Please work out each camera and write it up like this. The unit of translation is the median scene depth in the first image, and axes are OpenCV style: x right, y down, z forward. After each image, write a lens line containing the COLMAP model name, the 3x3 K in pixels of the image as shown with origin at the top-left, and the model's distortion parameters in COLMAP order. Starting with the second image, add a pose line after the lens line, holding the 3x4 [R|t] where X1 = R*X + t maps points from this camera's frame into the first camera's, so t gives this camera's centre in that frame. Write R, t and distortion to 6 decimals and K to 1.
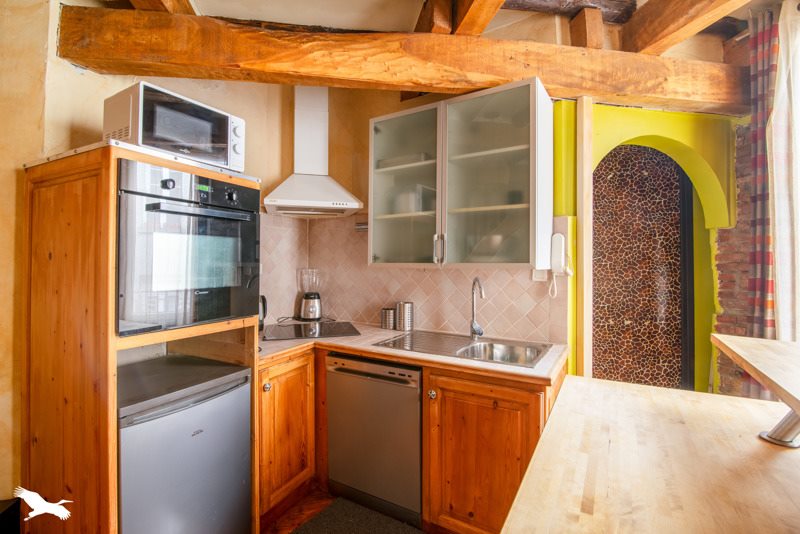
lens RADIAL K [[368.3, 0, 403.4], [0, 368.3, 264.7], [0, 0, 1]] dist [-0.019350, -0.000153]
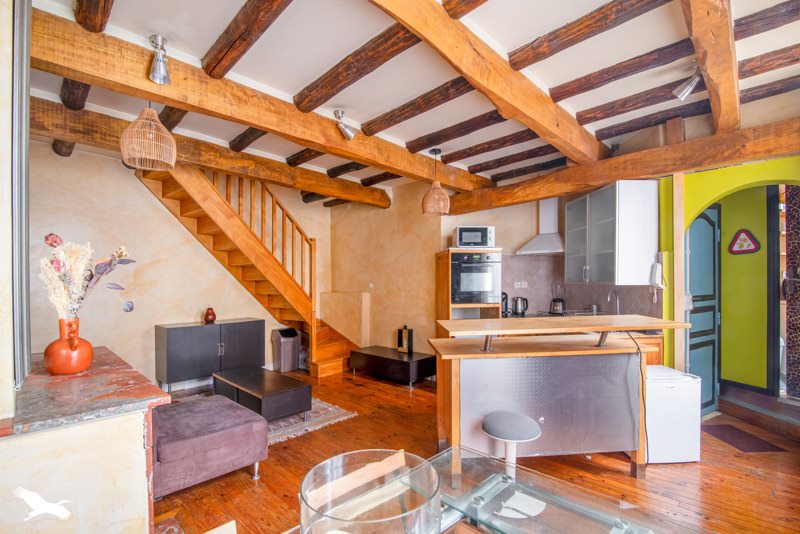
lens RADIAL K [[364.7, 0, 399.3], [0, 364.7, 285.9], [0, 0, 1]] dist [0.000034, -0.000005]
pose [[0.550385, 0.004840, -0.834897, 1.330155], [0.005892, 0.999936, 0.009681, -0.008844], [0.834890, -0.010247, 0.550321, -0.960673]]
